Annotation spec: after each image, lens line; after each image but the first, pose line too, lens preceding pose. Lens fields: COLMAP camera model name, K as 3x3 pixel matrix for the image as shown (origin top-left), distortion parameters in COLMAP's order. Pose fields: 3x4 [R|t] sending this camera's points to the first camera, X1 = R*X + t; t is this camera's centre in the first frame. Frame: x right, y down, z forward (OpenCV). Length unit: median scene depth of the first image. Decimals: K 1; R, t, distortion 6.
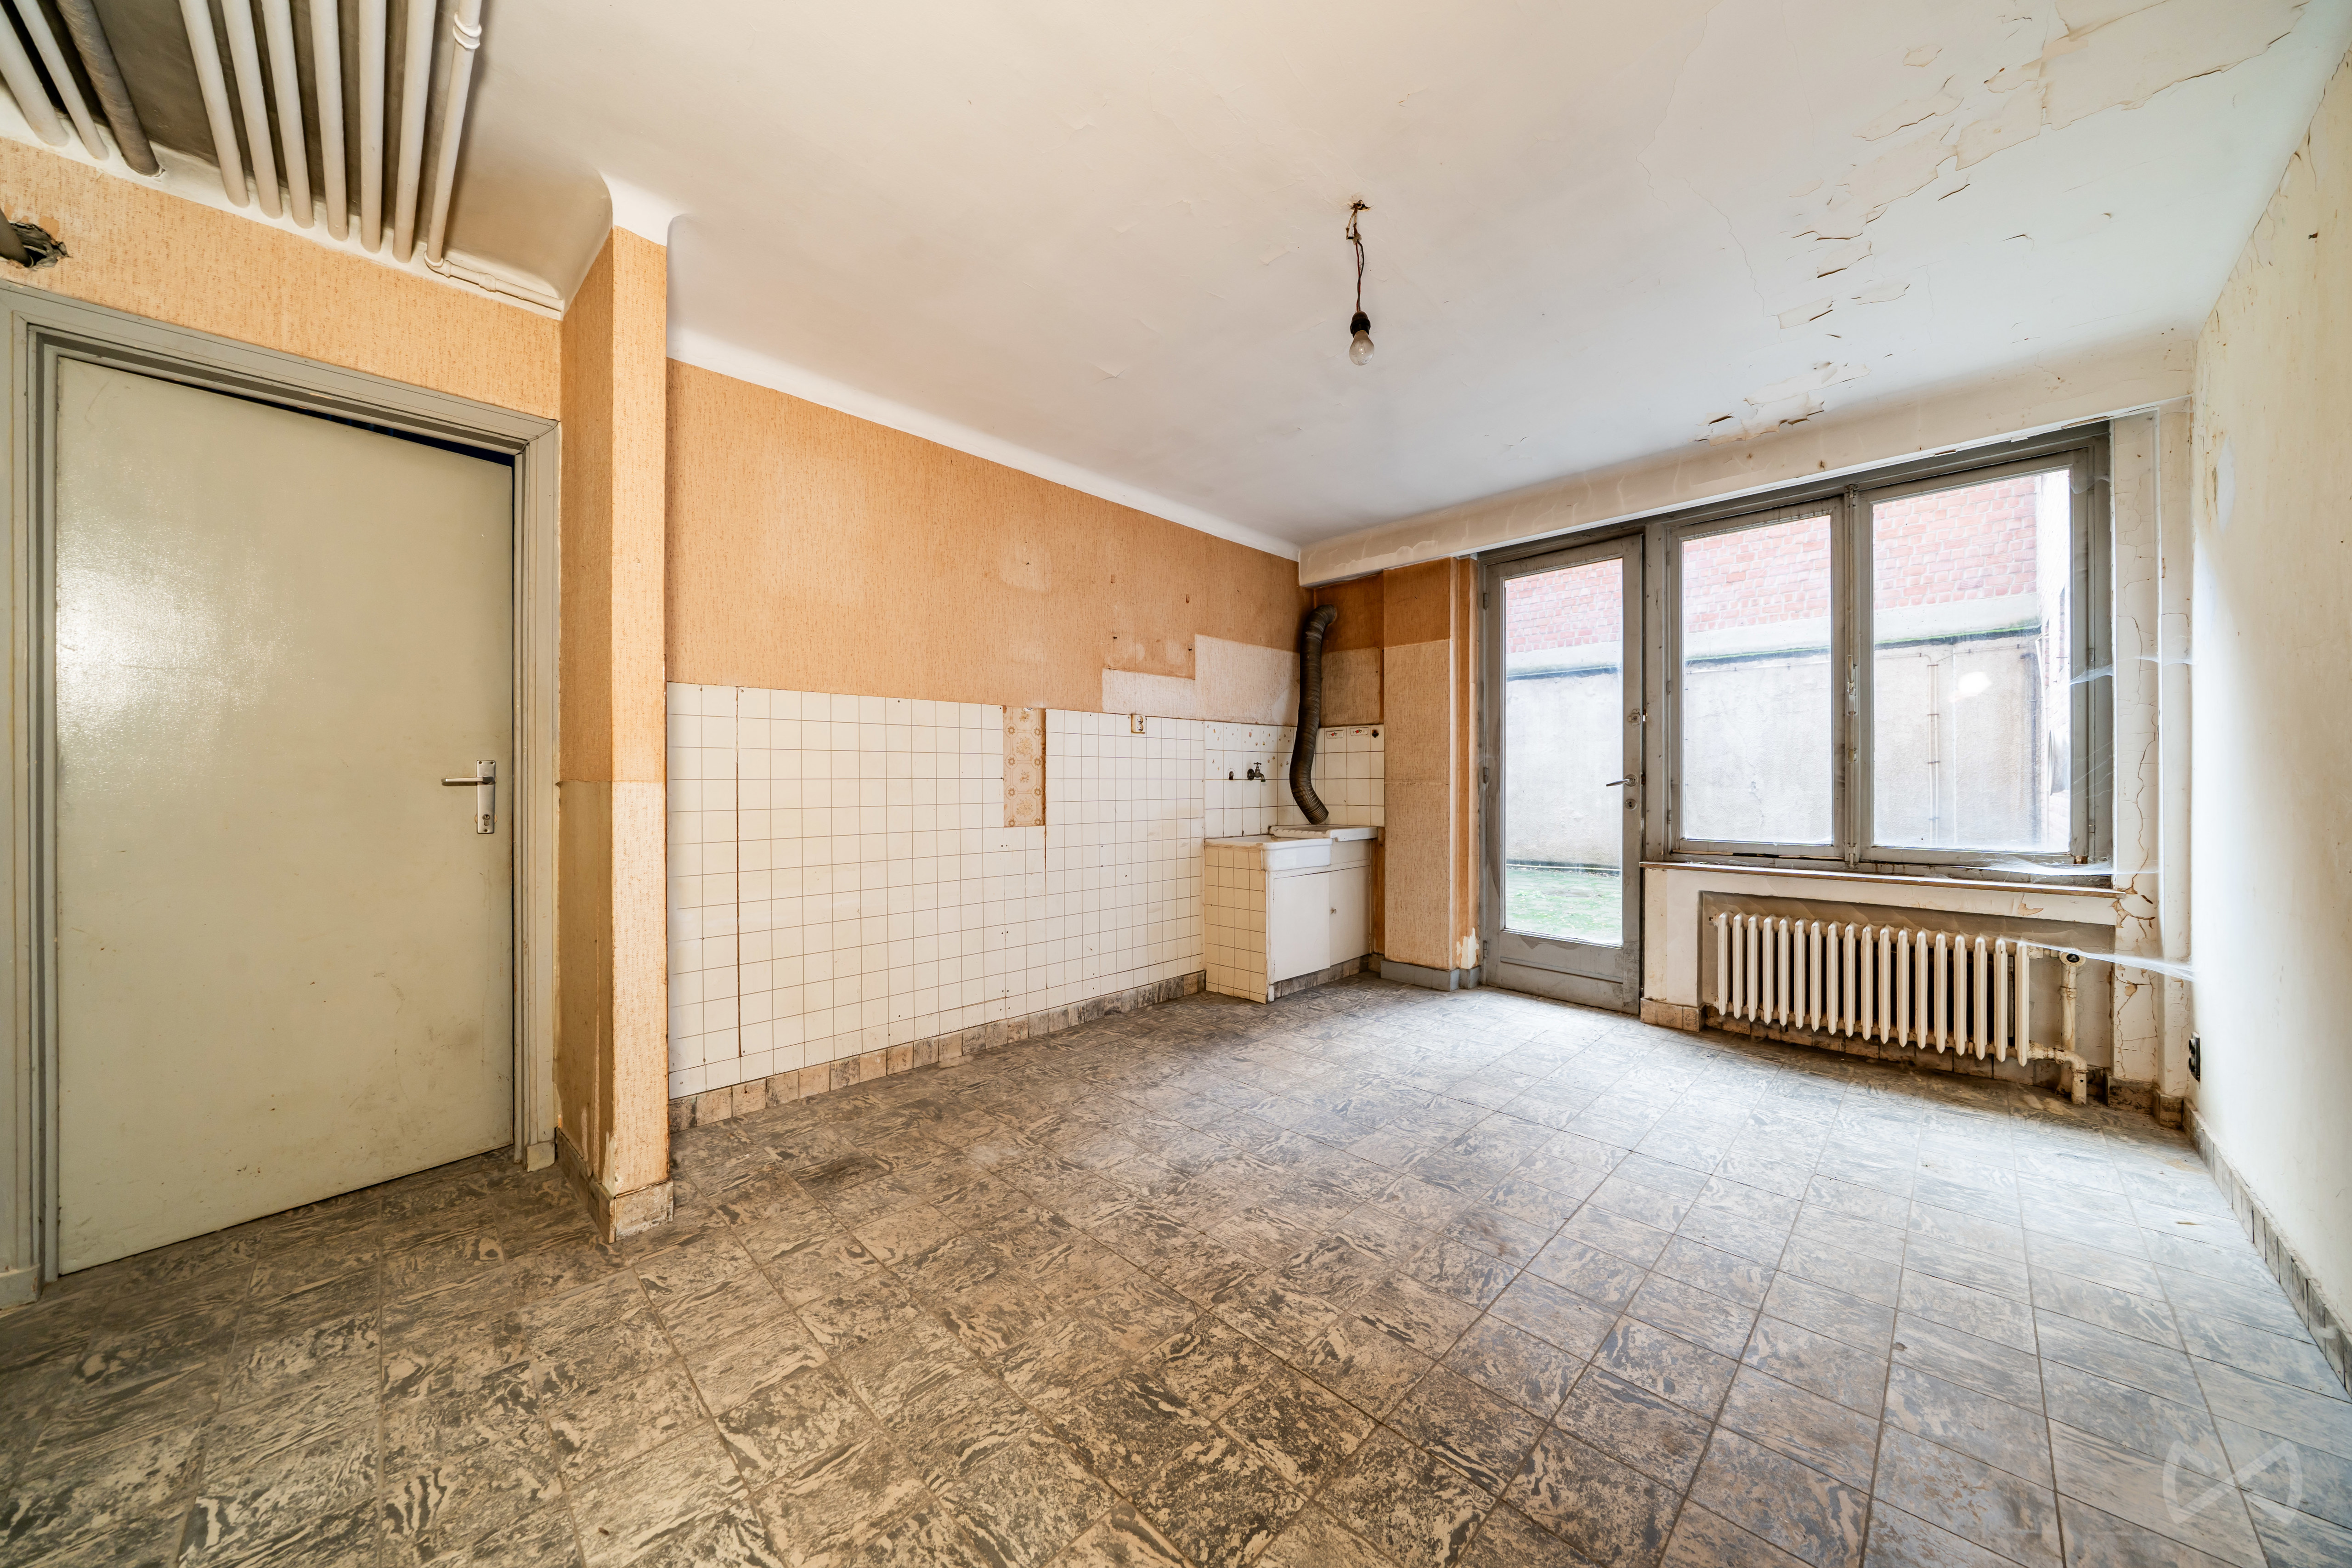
lens RADIAL K [[809.0, 0, 1173.6], [0, 809.0, 784.0], [0, 0, 1]] dist [-0.006363, 0.000004]
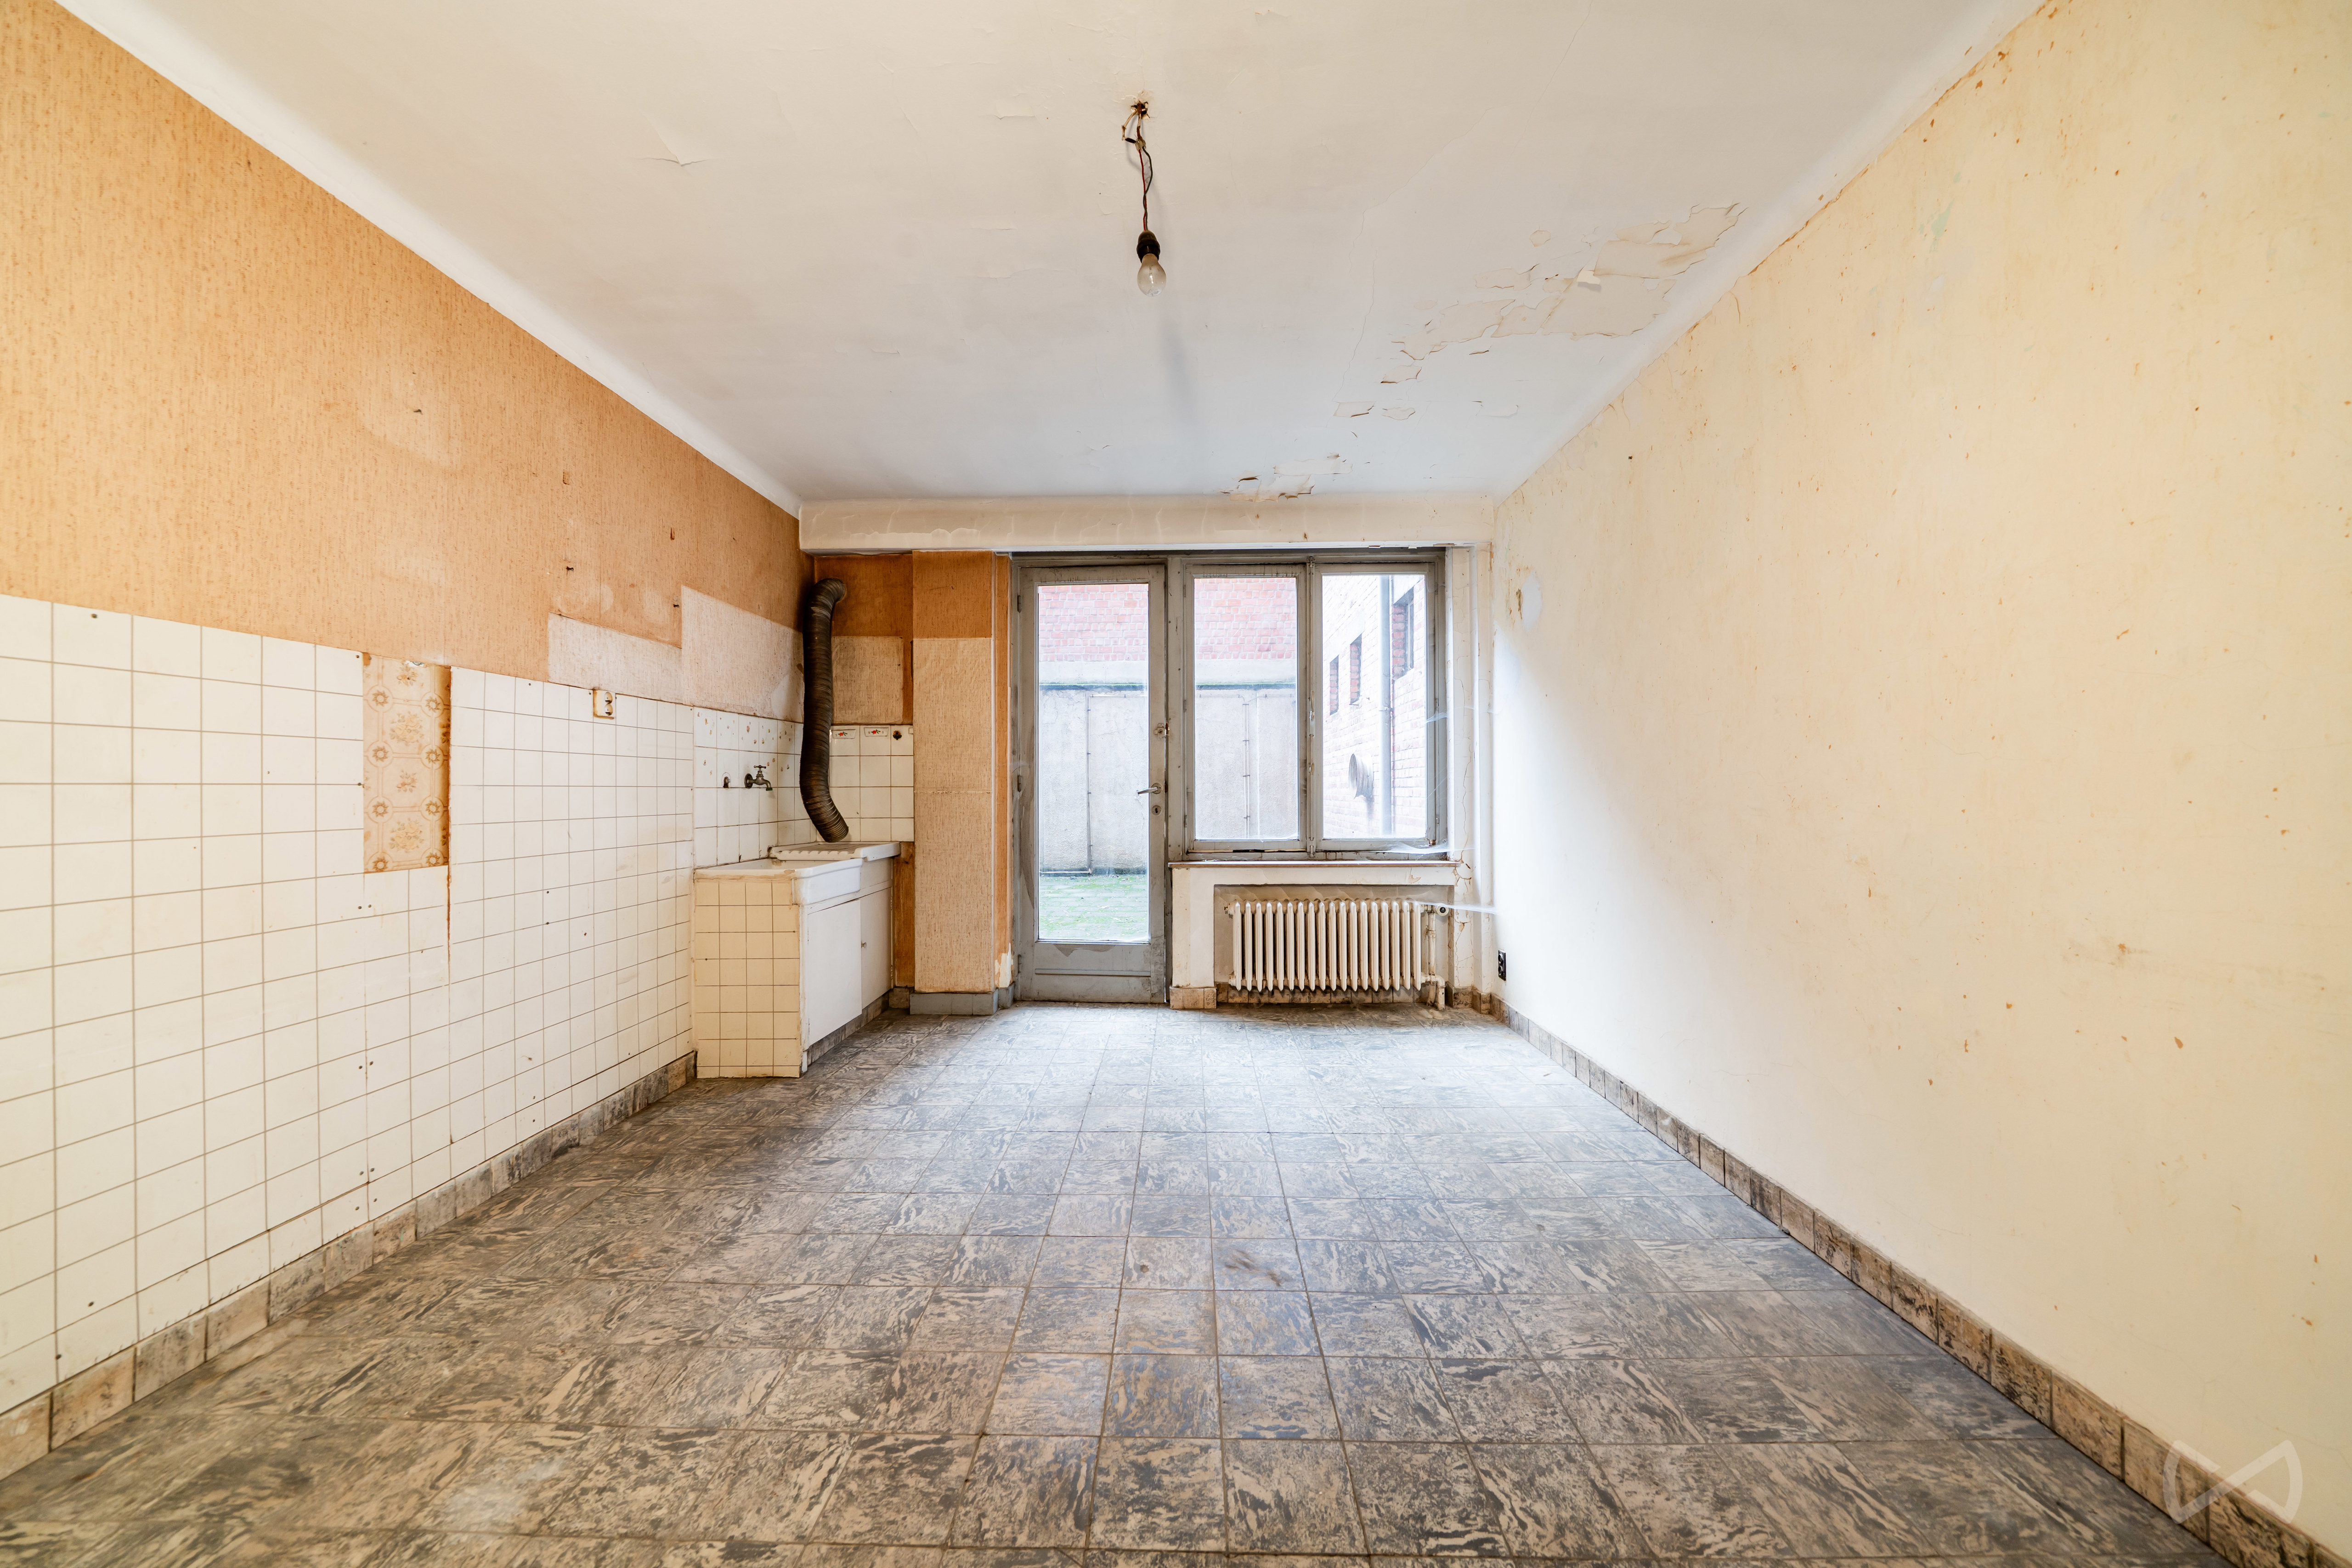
lens RADIAL K [[808.8, 0, 1173.6], [0, 808.8, 784.0], [0, 0, 1]] dist [-0.006363, 0.000004]
pose [[0.716180, 0.003935, 0.697904, -0.195032], [0.004815, 0.999932, -0.010579, 0.000920], [-0.697899, 0.010936, 0.716113, 0.222038]]
